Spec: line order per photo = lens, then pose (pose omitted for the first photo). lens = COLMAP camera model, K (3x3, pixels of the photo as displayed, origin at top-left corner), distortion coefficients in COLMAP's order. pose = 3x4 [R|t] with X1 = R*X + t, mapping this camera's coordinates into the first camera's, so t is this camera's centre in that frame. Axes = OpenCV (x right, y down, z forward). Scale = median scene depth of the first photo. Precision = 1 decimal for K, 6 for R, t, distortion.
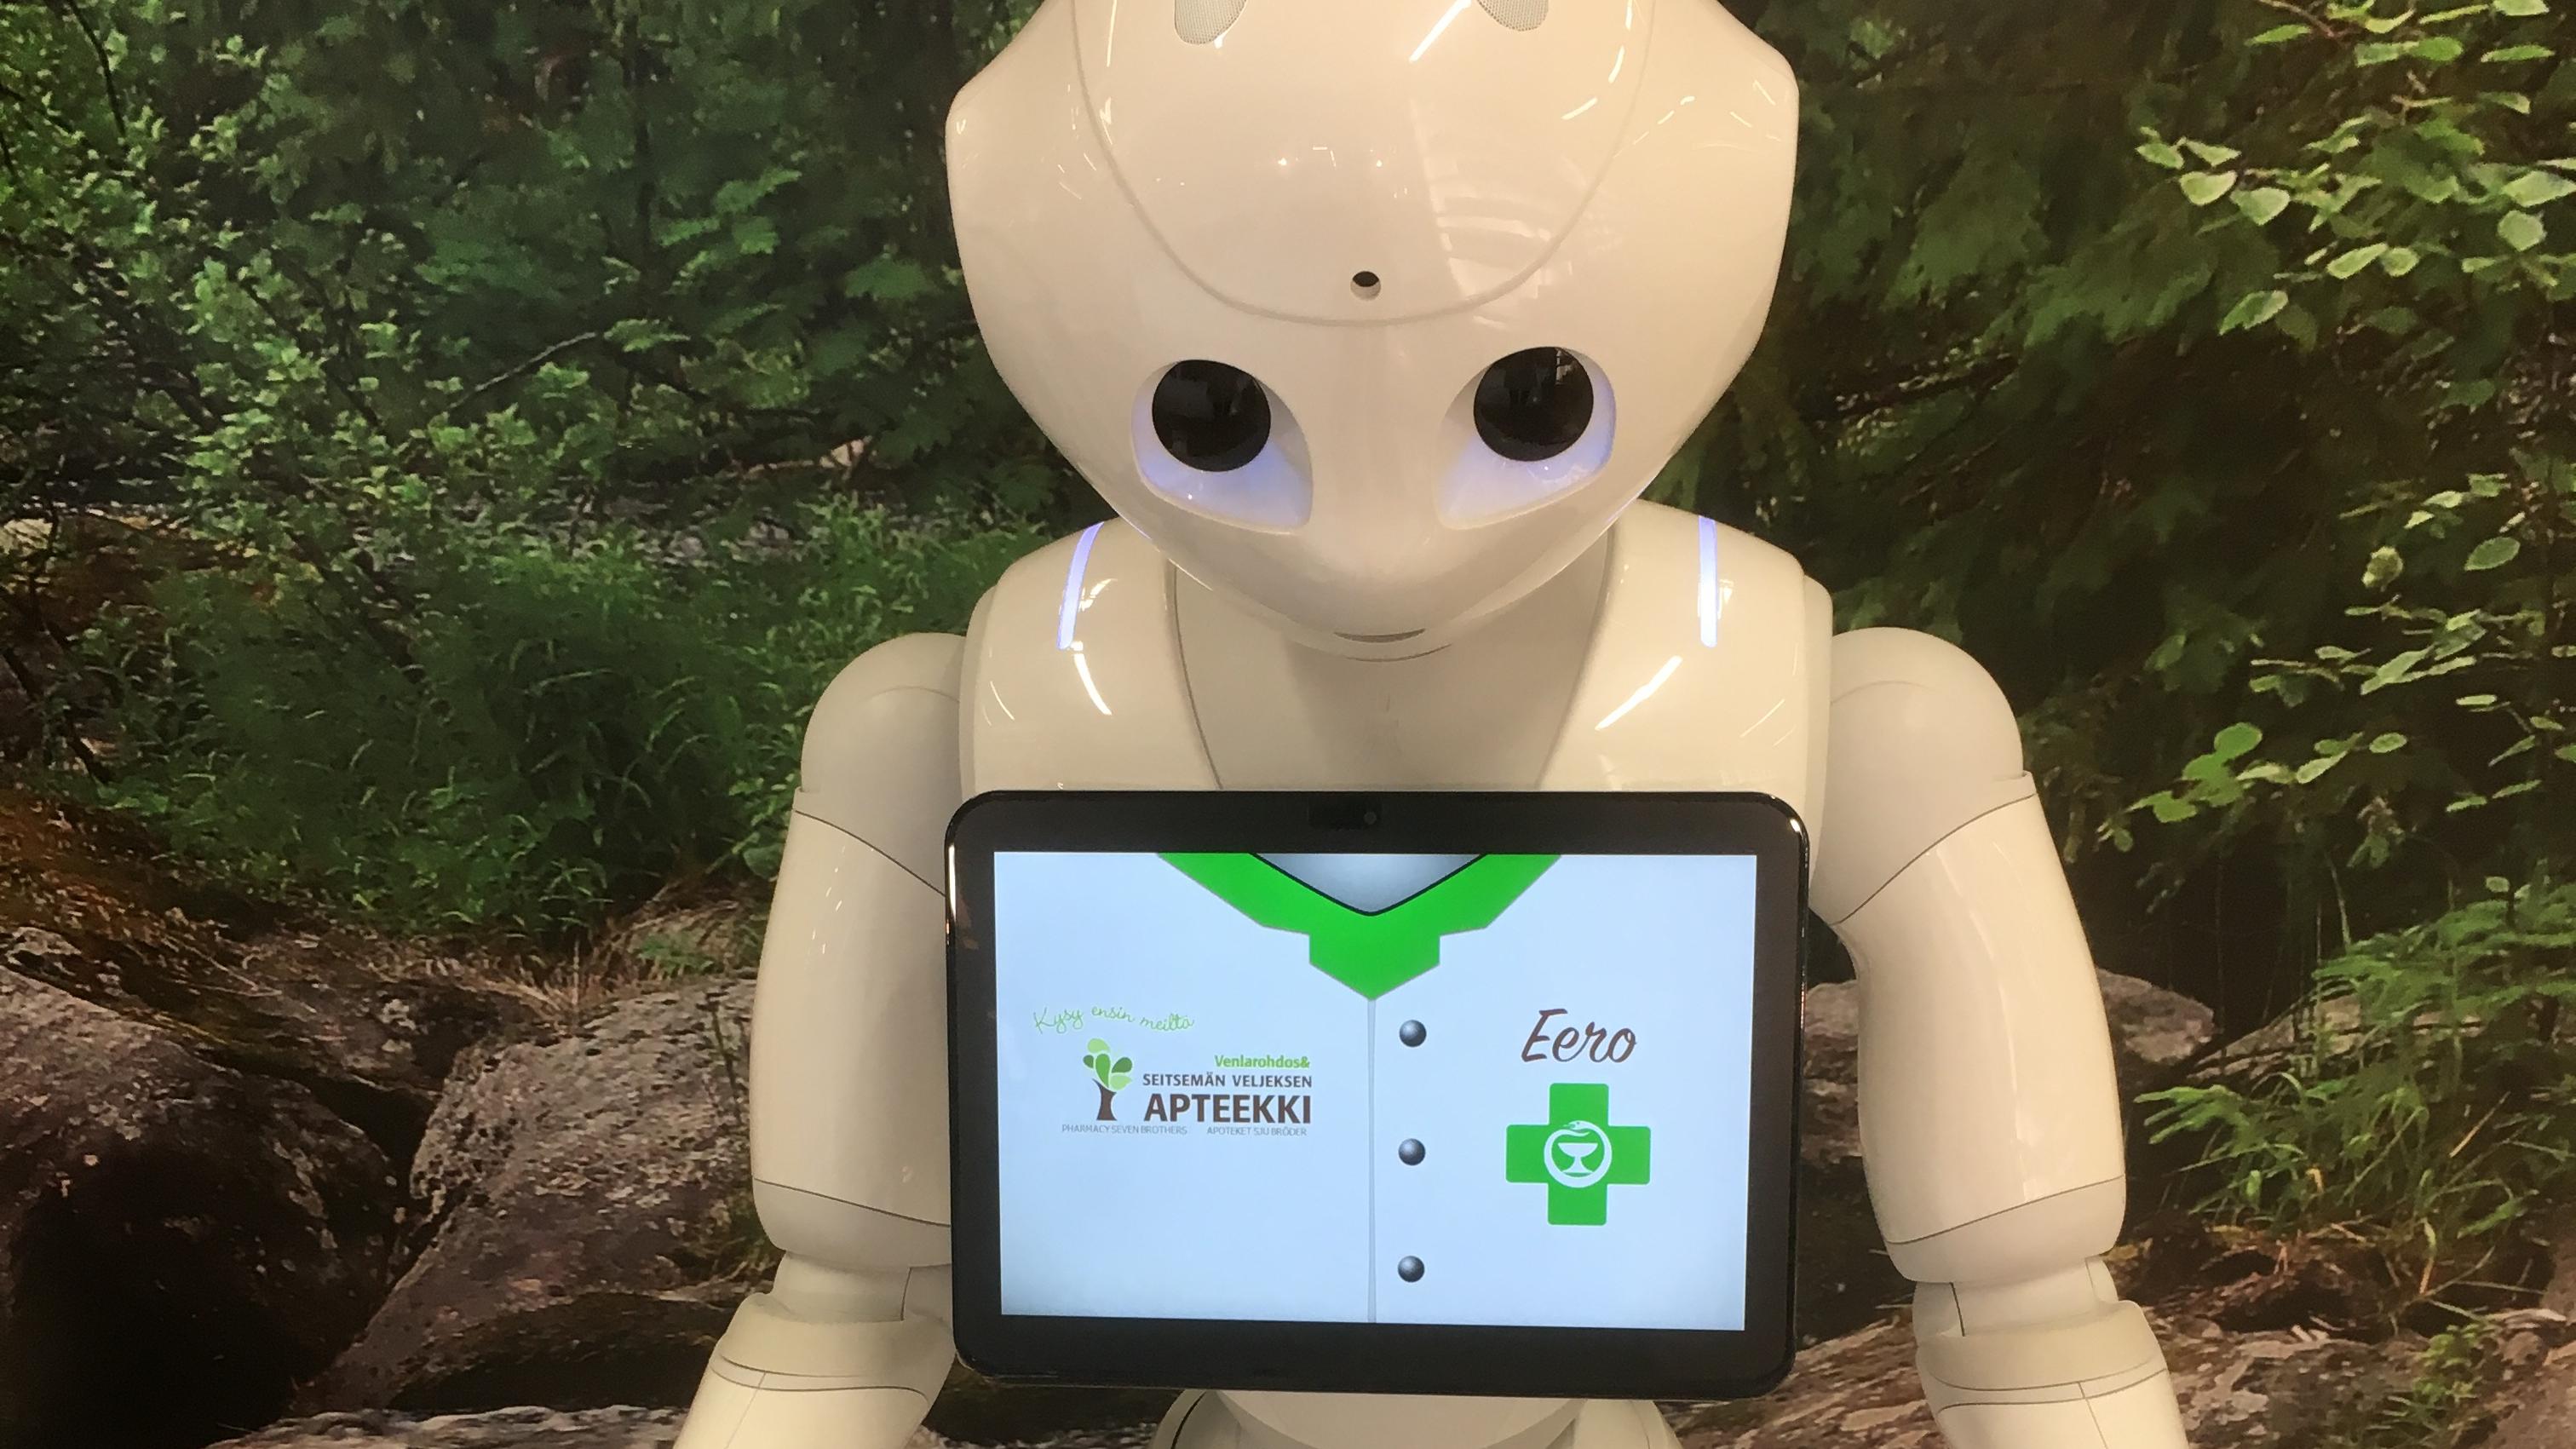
lens RADIAL K [[2217.1, 0, 1274.9], [0, 2217.1, 725.0], [0, 0, 1]] dist [0.018037, 0.006848]
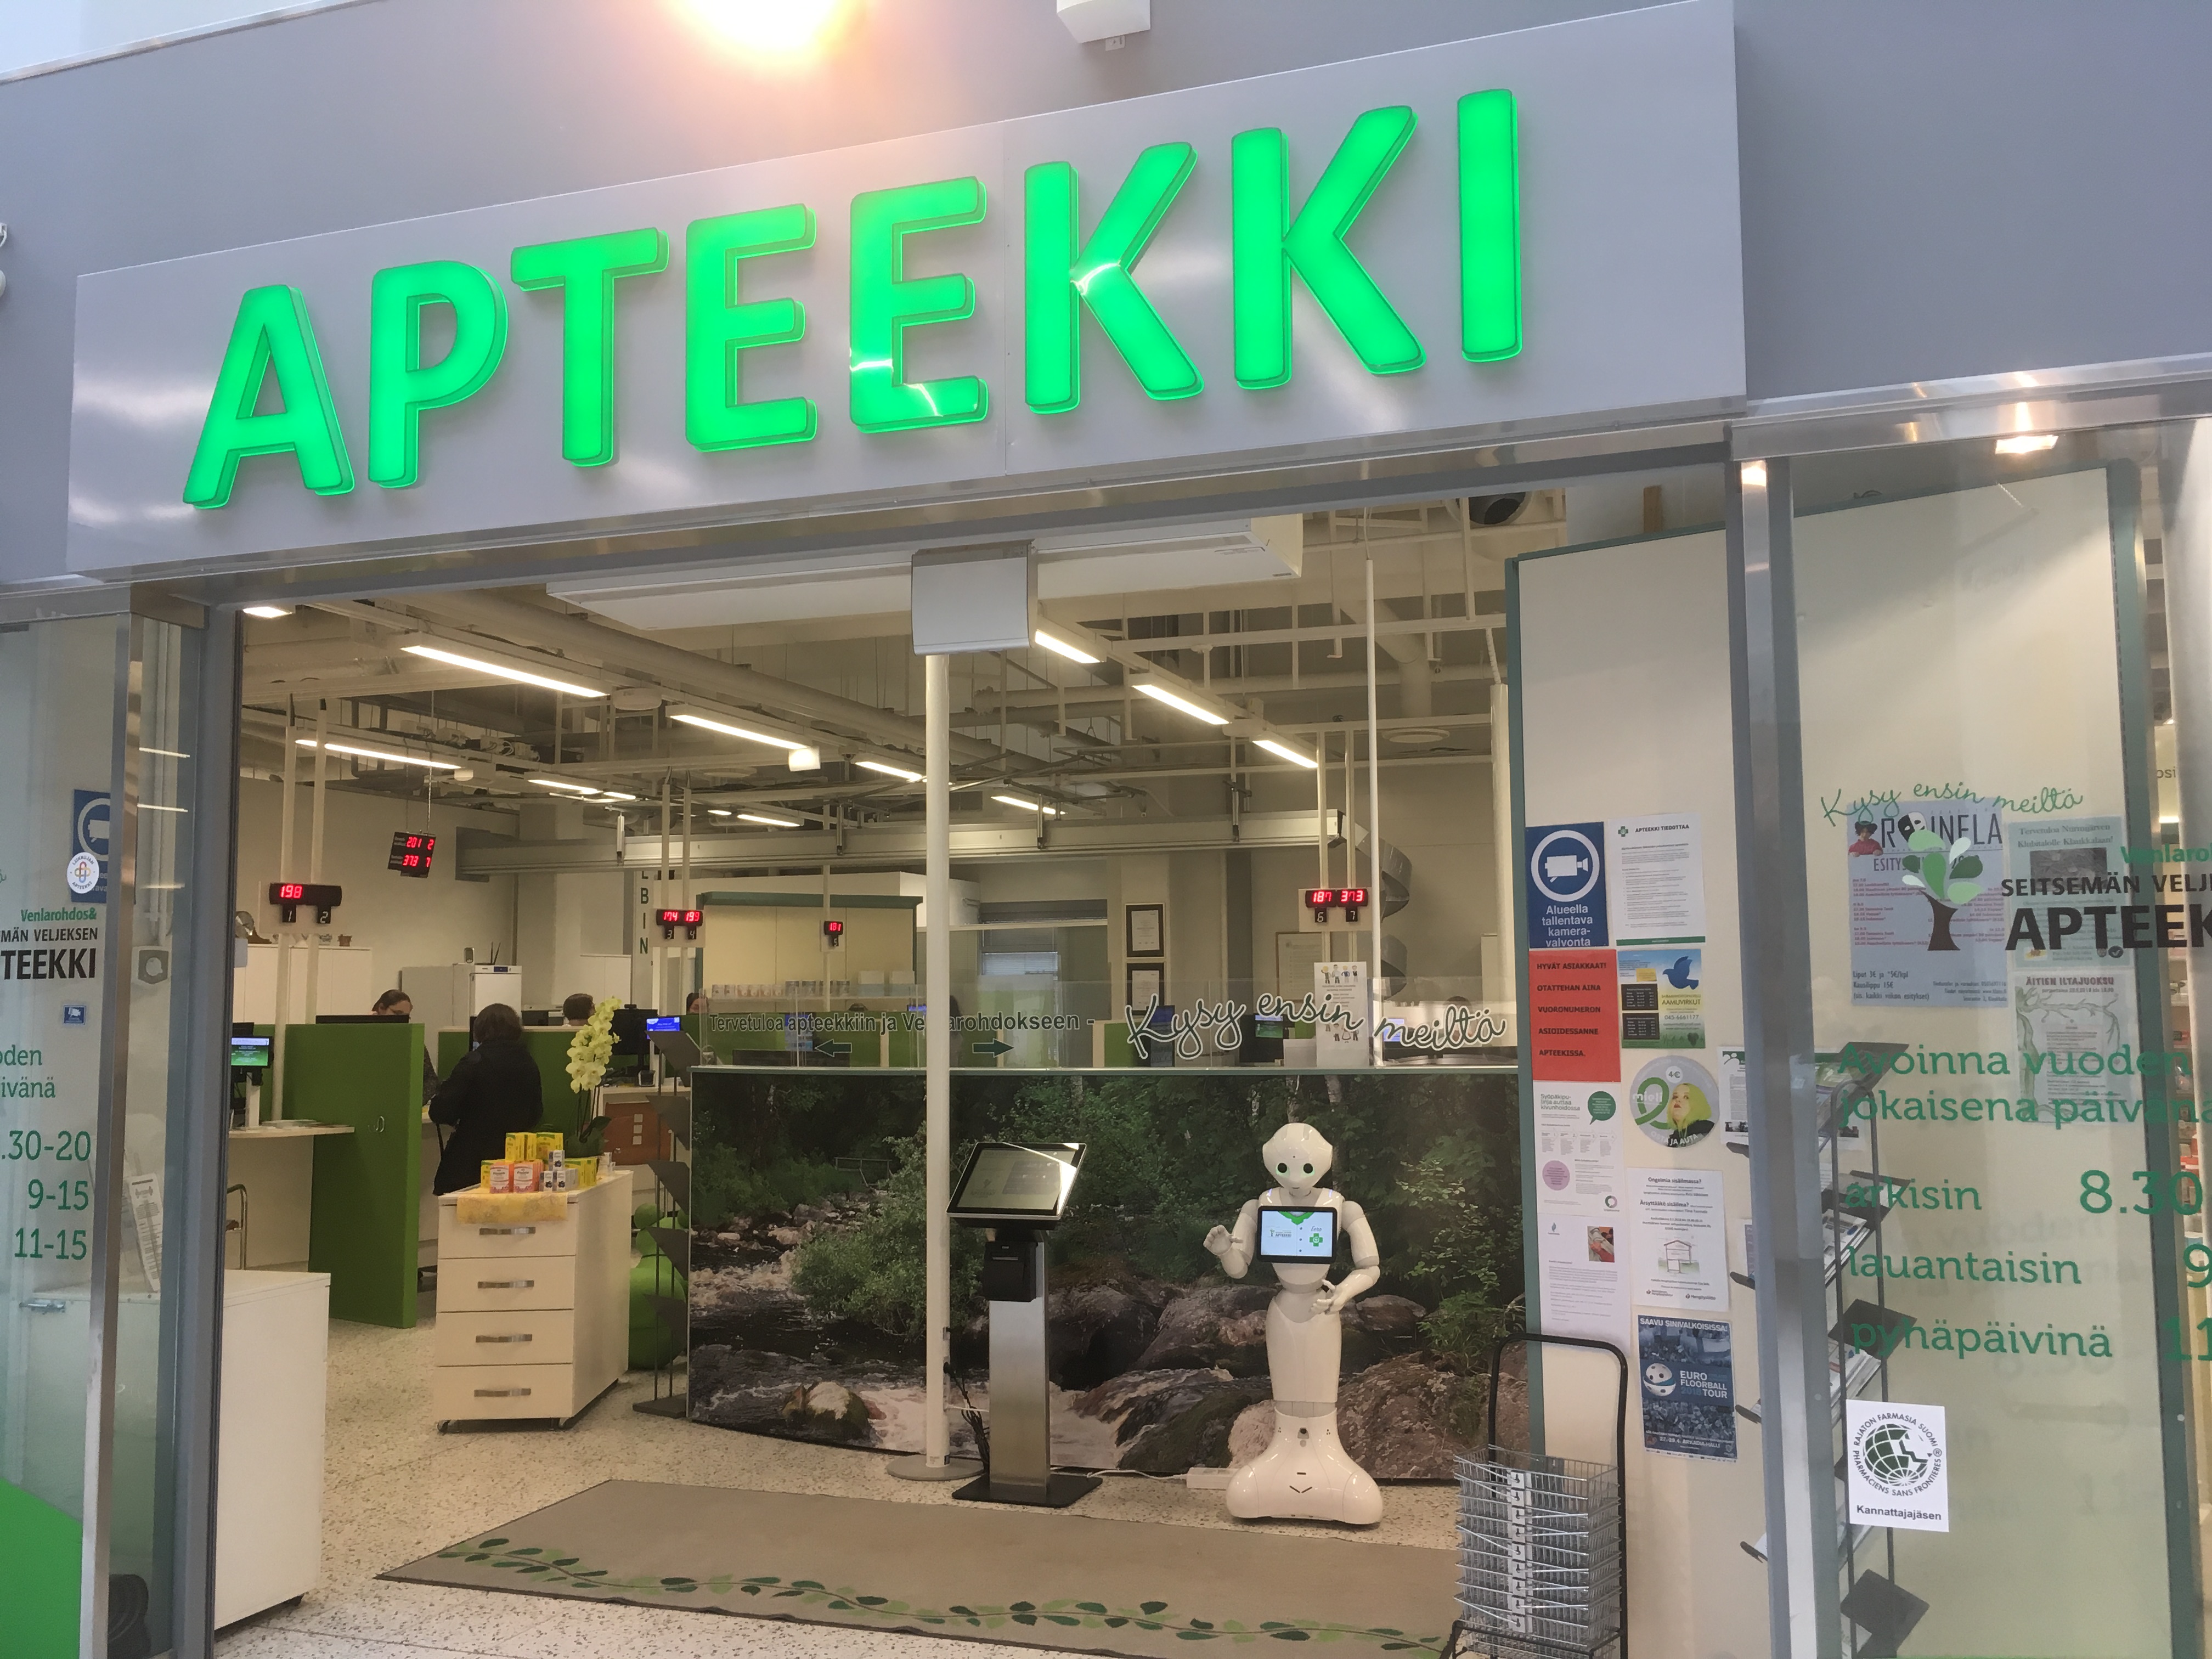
lens RADIAL K [[1976.0, 0, 1102.5], [0, 1976.0, 845.5], [0, 0, 1]] dist [0.110116, 0.001304]
pose [[0.990327, 0.032929, -0.134792, 0.230671], [-0.113369, 0.752133, -0.649187, 3.397869], [0.080005, 0.658188, 0.748590, -4.984529]]
